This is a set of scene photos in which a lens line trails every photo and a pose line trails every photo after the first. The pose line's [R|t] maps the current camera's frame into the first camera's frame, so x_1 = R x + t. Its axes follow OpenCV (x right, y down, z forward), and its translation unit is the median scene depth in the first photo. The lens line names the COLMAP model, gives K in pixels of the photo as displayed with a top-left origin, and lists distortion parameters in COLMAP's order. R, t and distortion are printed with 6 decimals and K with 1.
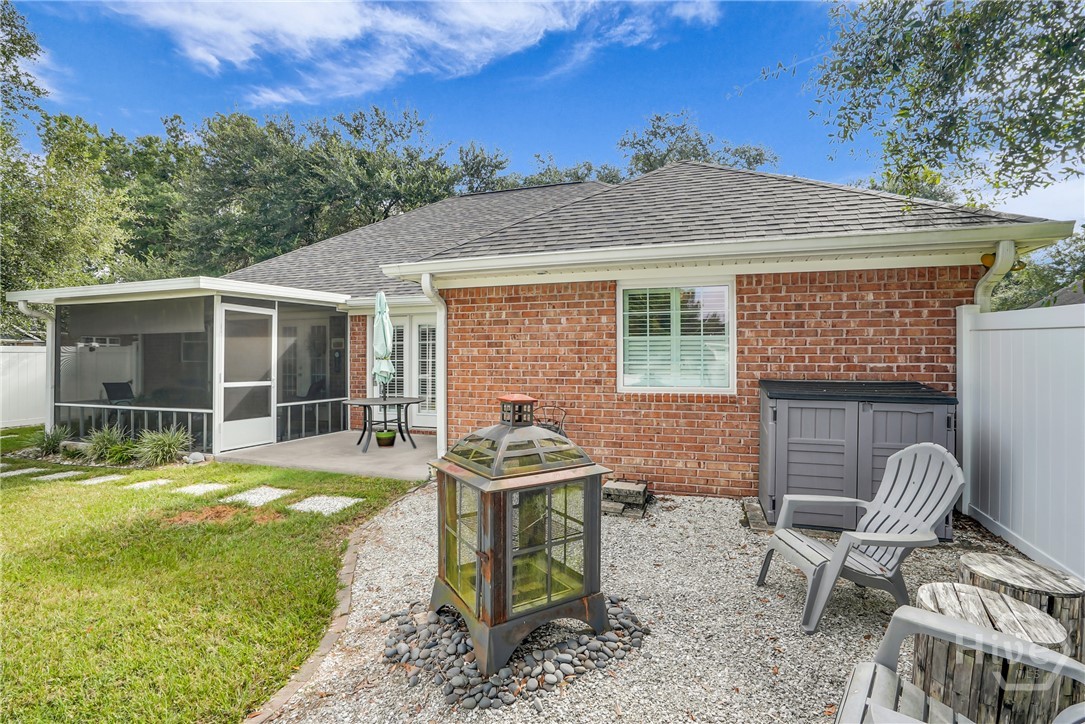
lens RADIAL K [[505.1, 0, 544.6], [0, 505.1, 360.7], [0, 0, 1]] dist [-0.057683, 0.024491]
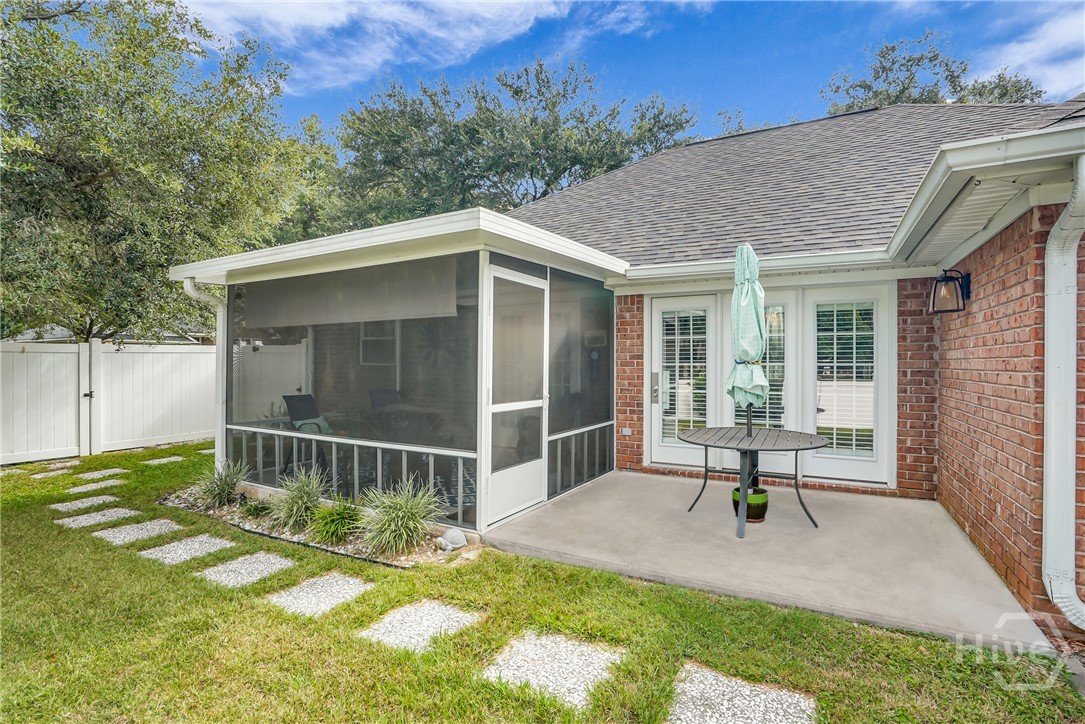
lens RADIAL K [[505.1, 0, 544.6], [0, 505.1, 360.7], [0, 0, 1]] dist [-0.057683, 0.024491]
pose [[0.983199, 0.000498, -0.182537, -0.432128], [-0.000224, 0.999999, 0.001523, -0.006784], [0.182538, -0.001457, 0.983198, 0.392407]]
